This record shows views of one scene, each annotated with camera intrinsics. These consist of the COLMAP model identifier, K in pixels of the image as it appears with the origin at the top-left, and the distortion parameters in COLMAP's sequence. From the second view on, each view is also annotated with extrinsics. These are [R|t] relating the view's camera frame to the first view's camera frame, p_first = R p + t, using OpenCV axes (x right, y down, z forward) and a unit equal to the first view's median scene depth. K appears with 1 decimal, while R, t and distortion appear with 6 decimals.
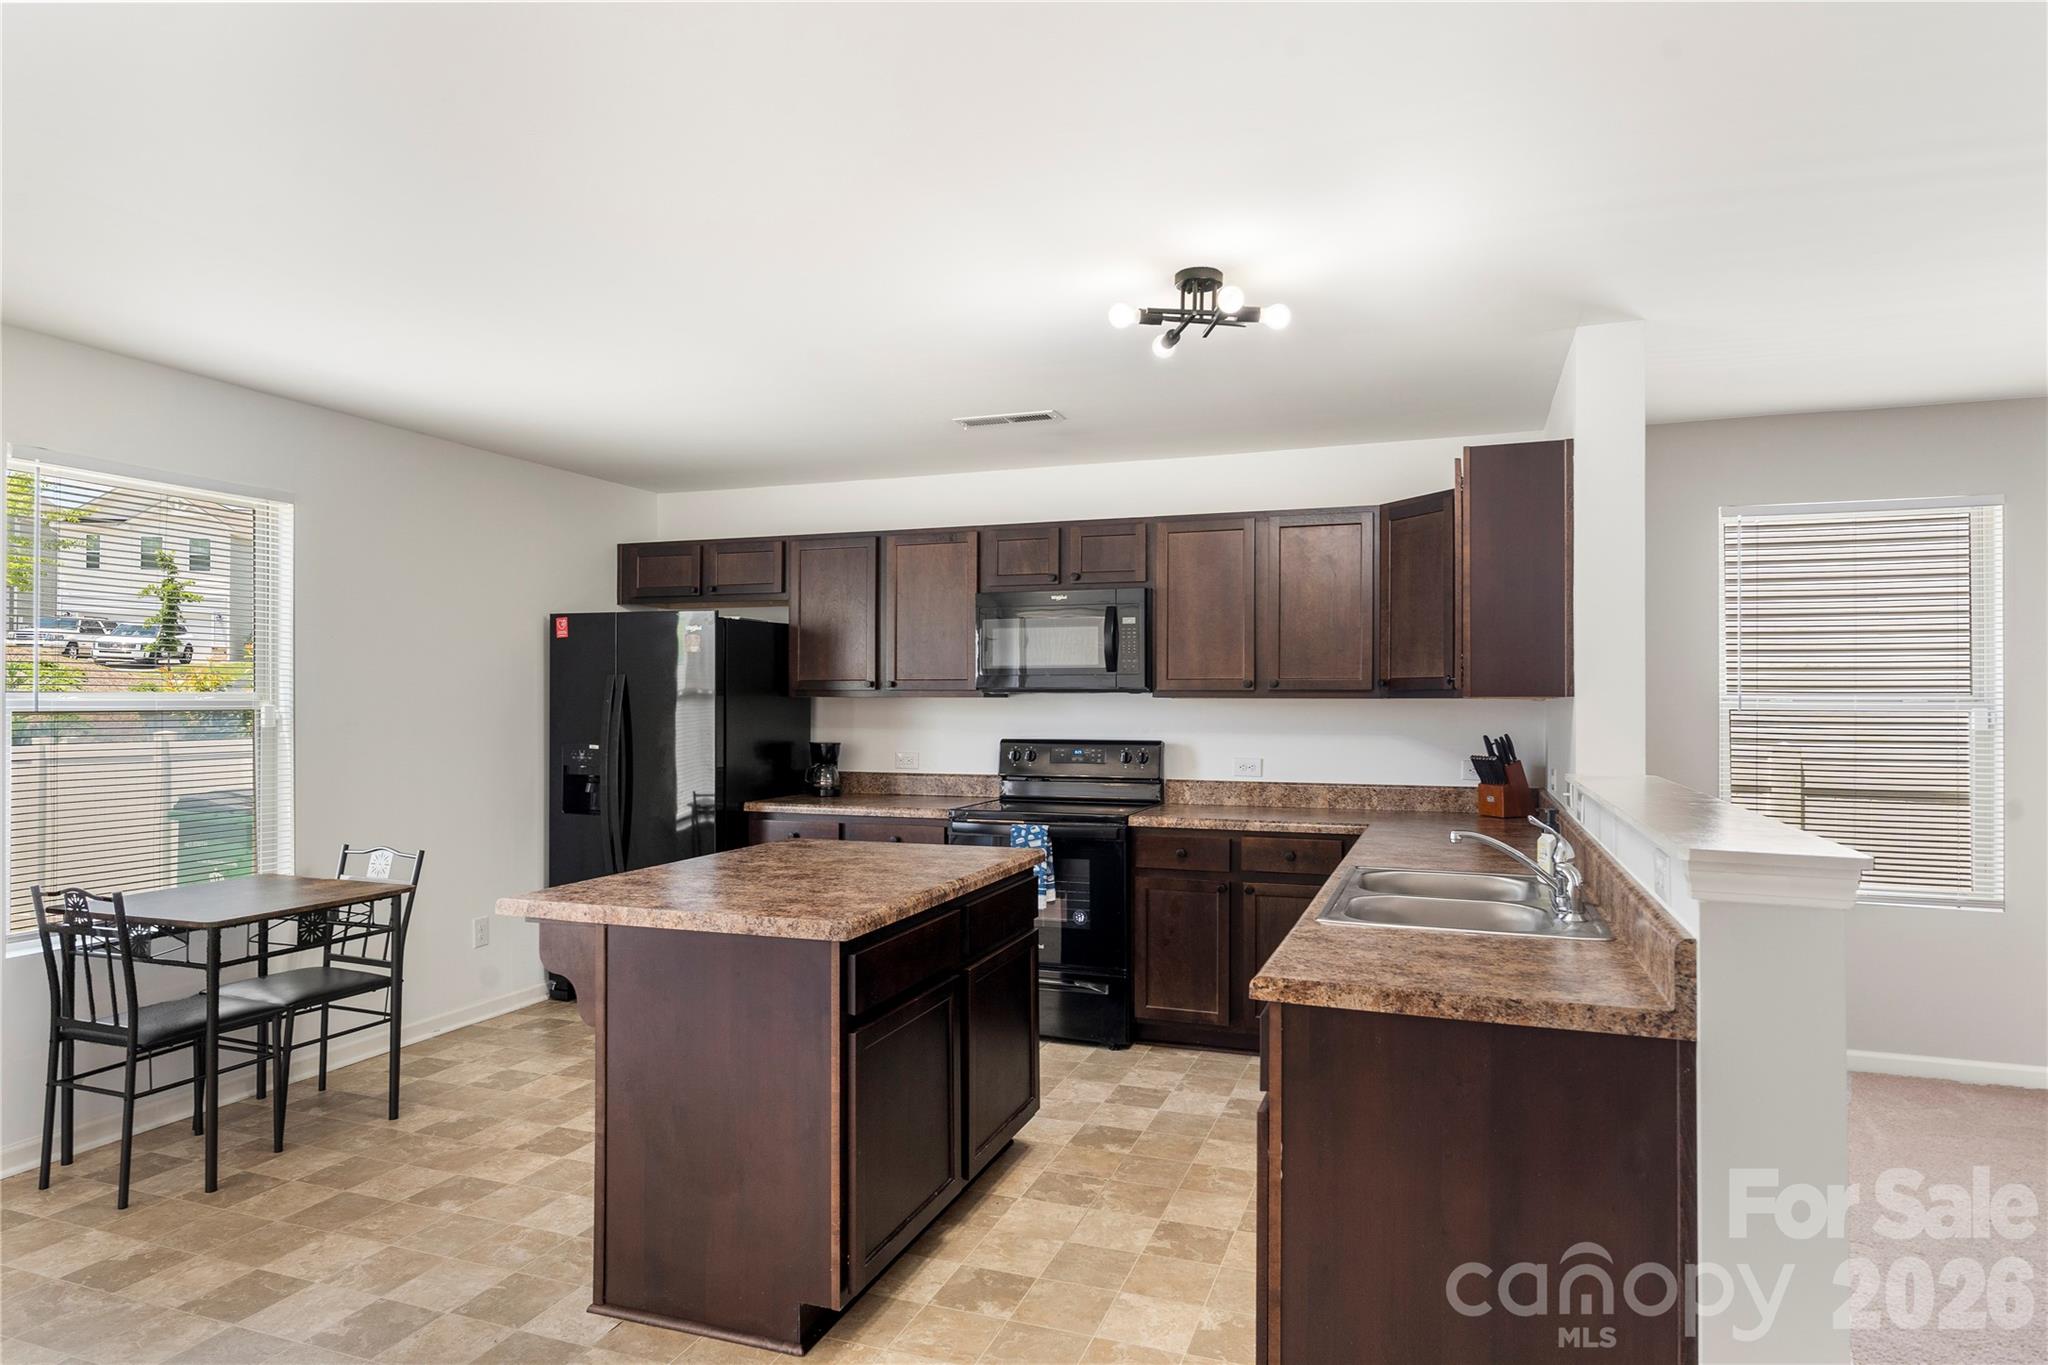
lens RADIAL K [[1175.2, 0, 1022.3], [0, 1175.2, 693.1], [0, 0, 1]] dist [0.002652, 0.000411]
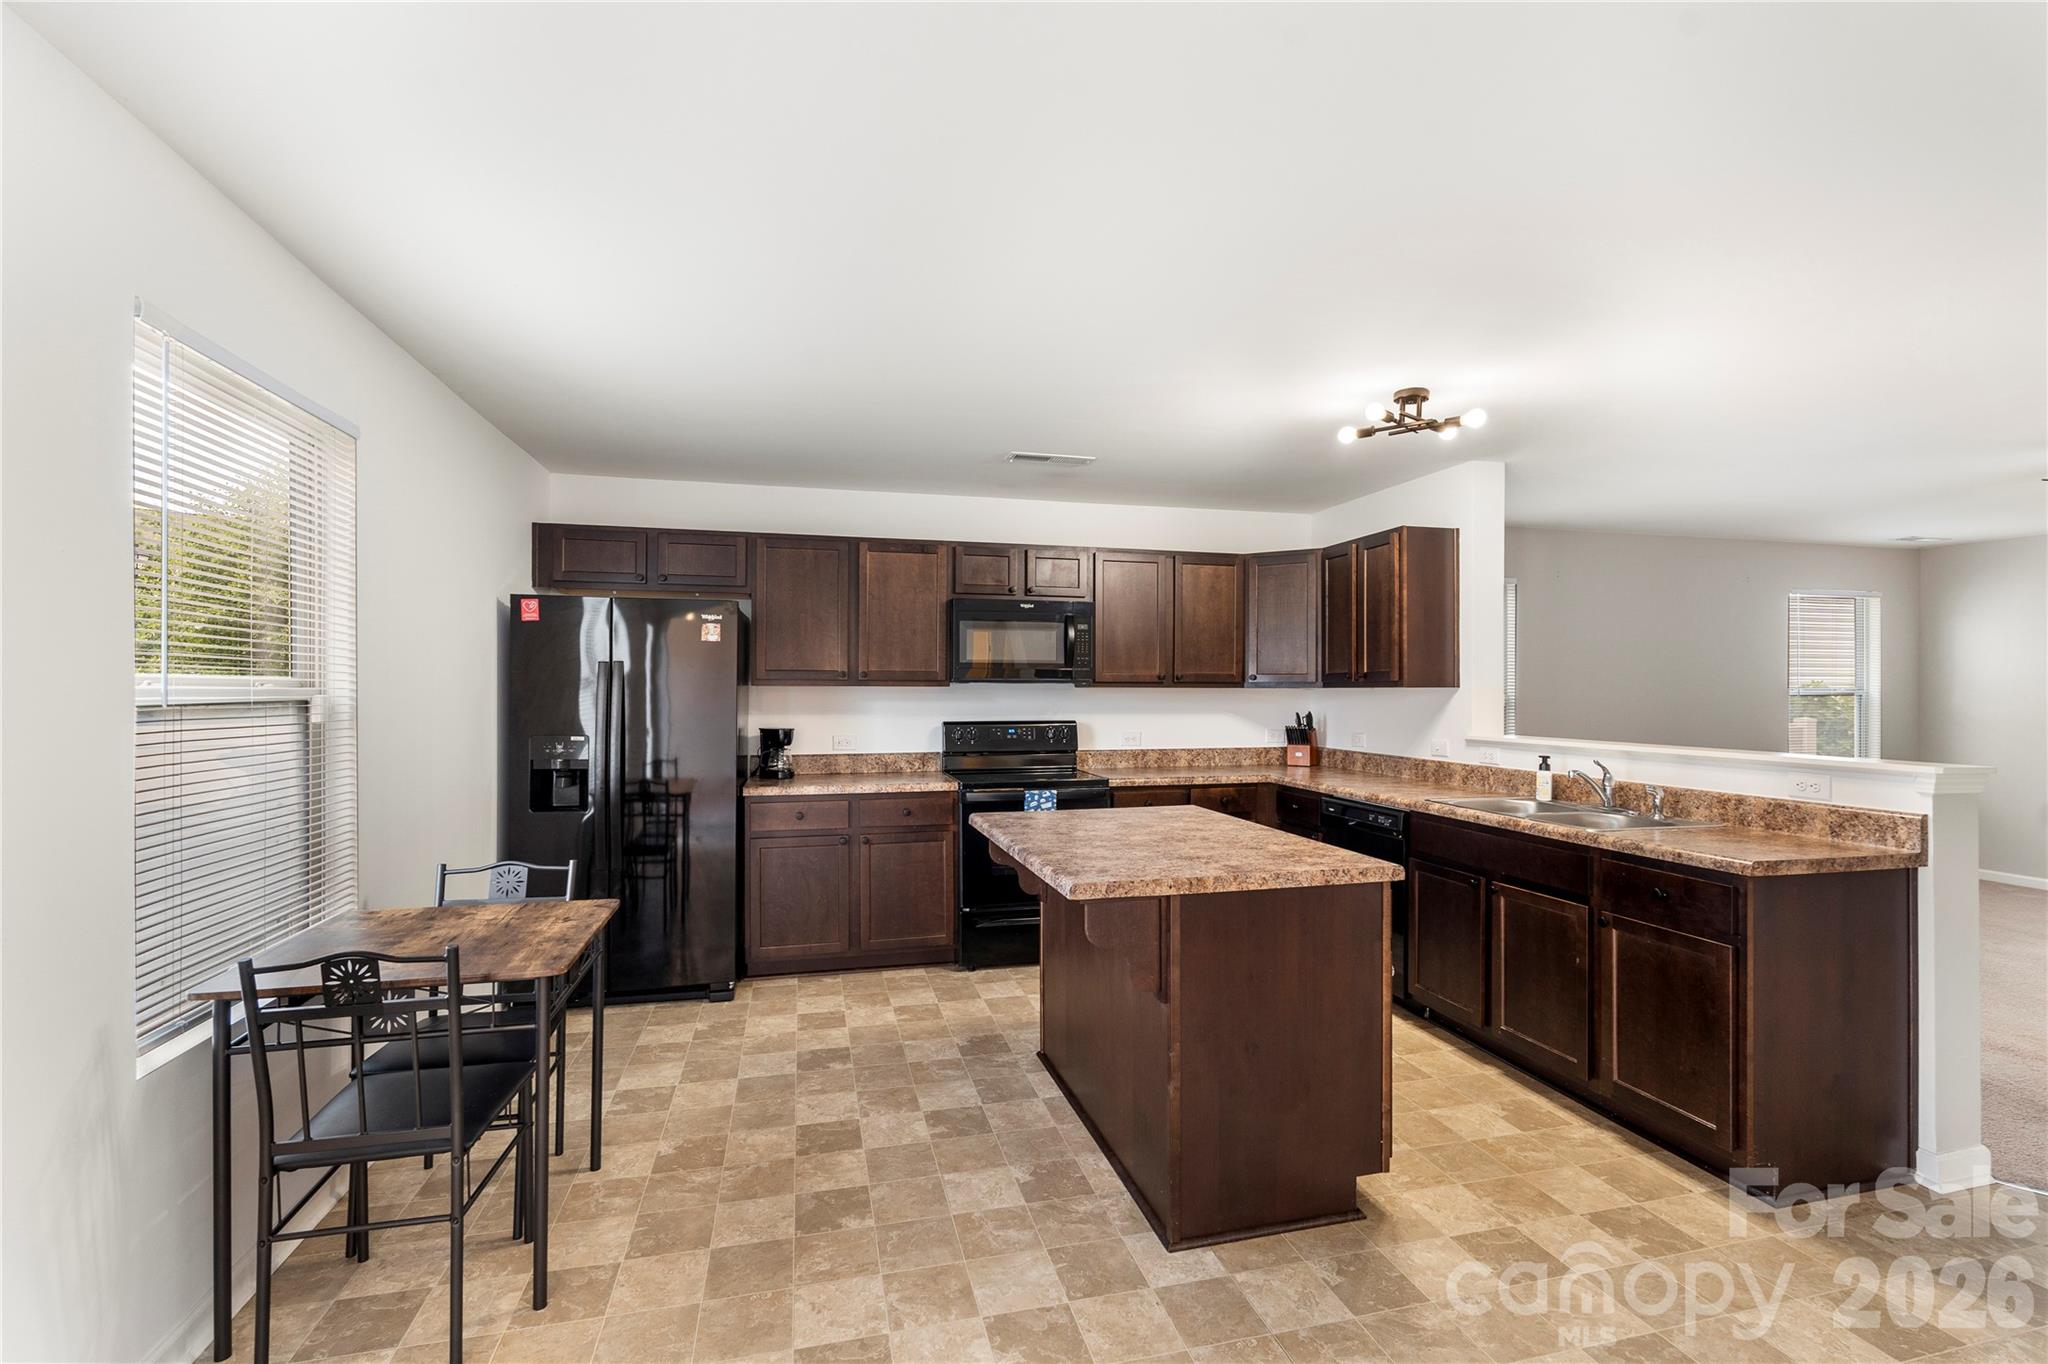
lens RADIAL K [[917.3, 0, 1038.3], [0, 917.3, 686.5], [0, 0, 1]] dist [0.001493, 0.000282]
pose [[0.824644, 0.001957, 0.565649, -0.538889], [-0.004218, 0.999987, 0.002690, 0.000559], [-0.565637, -0.004604, 0.824641, 0.211292]]
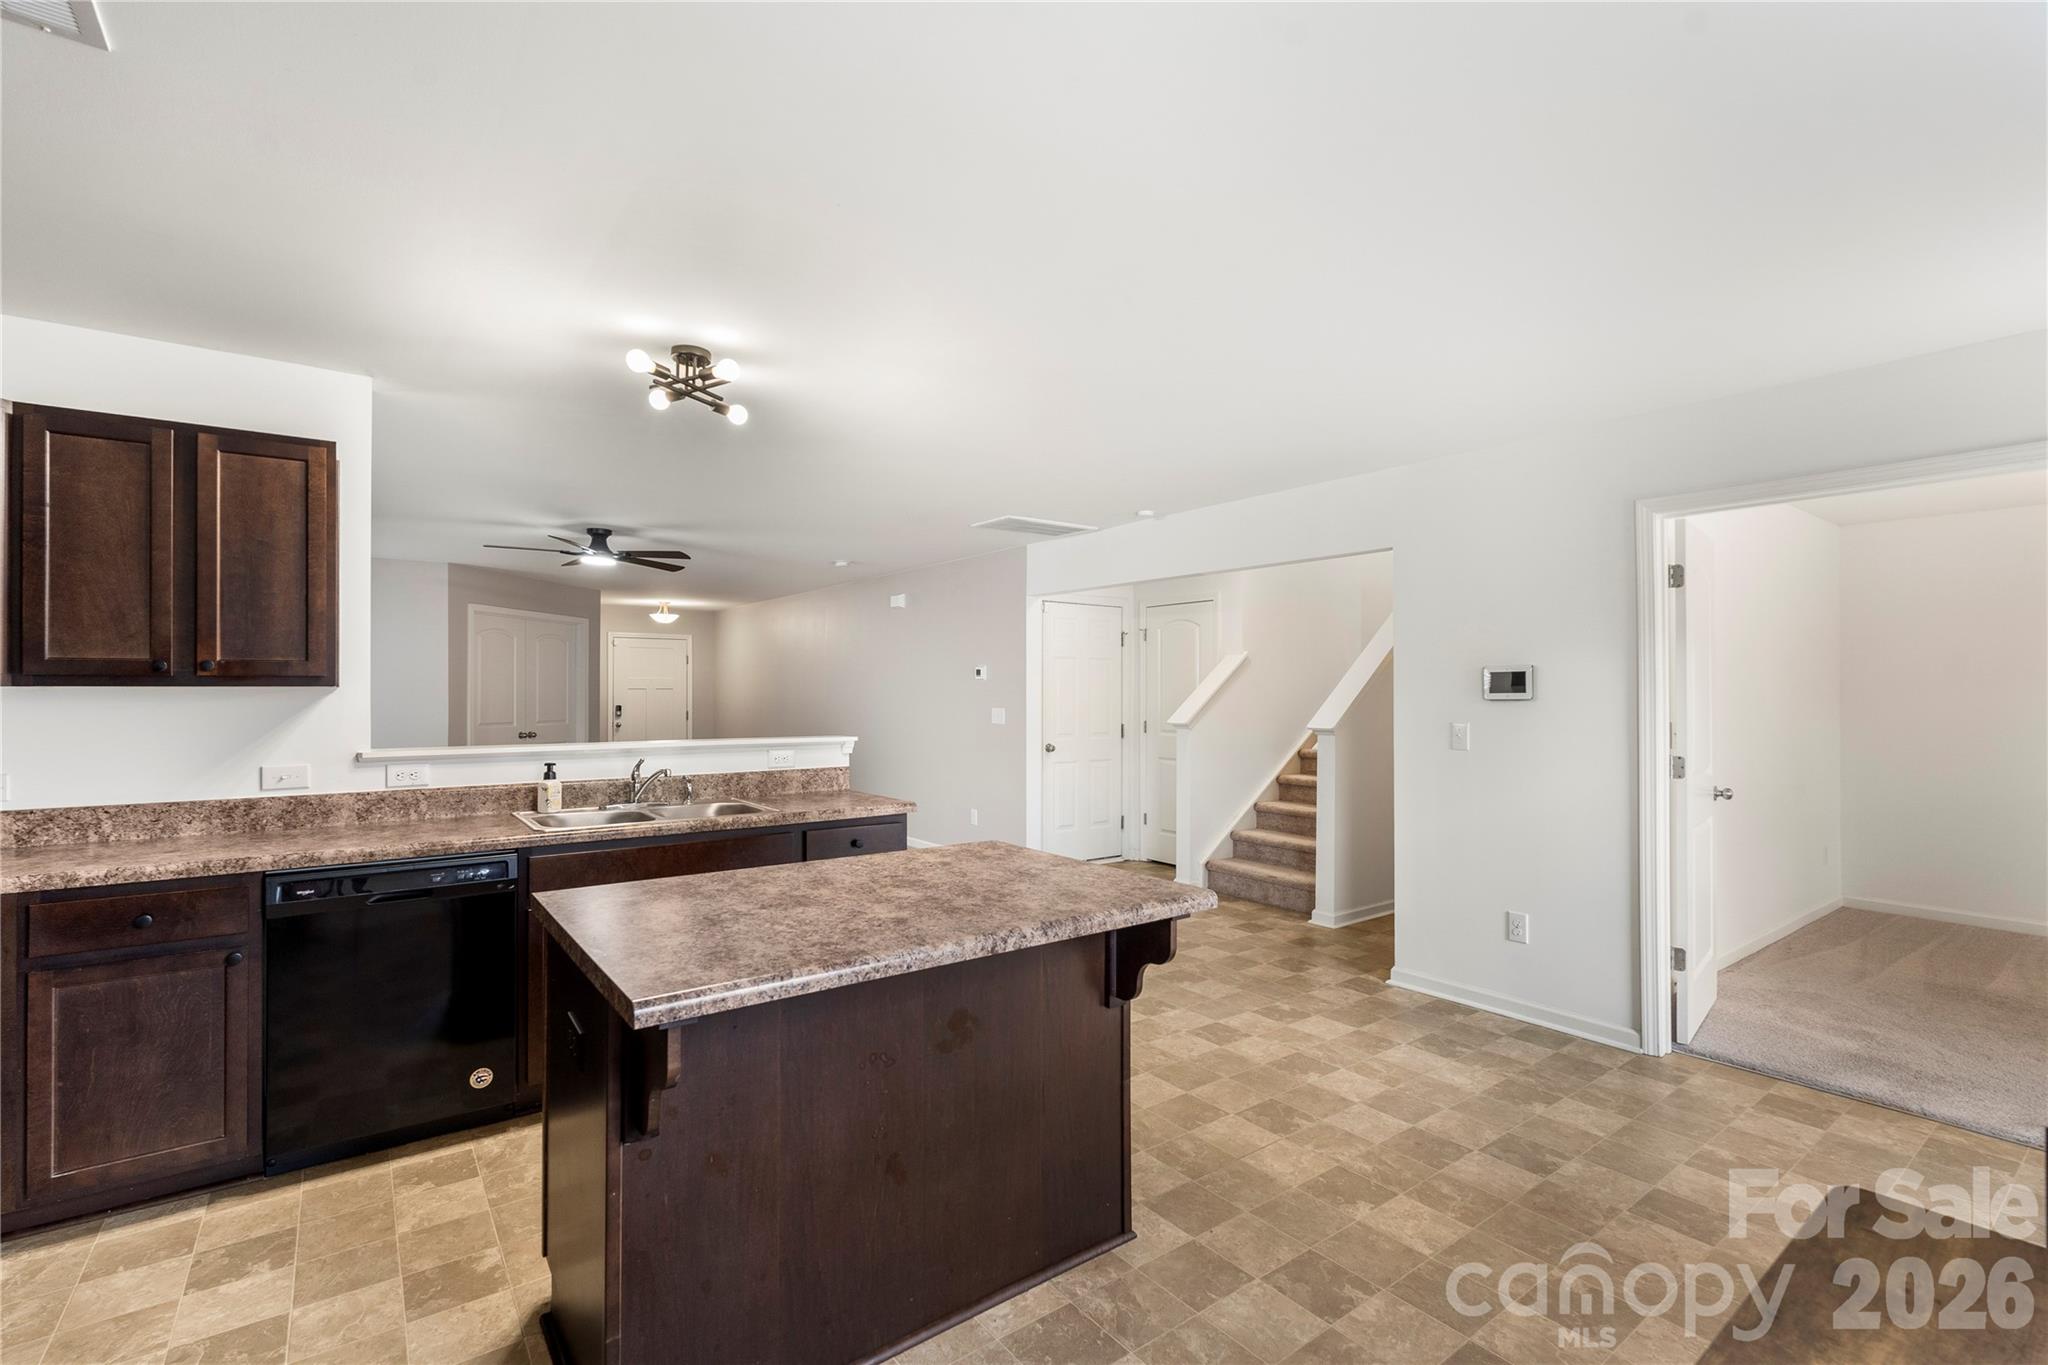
lens RADIAL K [[917.3, 0, 1038.3], [0, 917.3, 687.0], [0, 0, 1]] dist [0.001493, 0.000282]
pose [[-0.848620, -0.001039, 0.529002, -0.436126], [-0.006776, 0.999937, -0.008906, 0.004594], [-0.528959, -0.011142, -0.848574, 1.035876]]
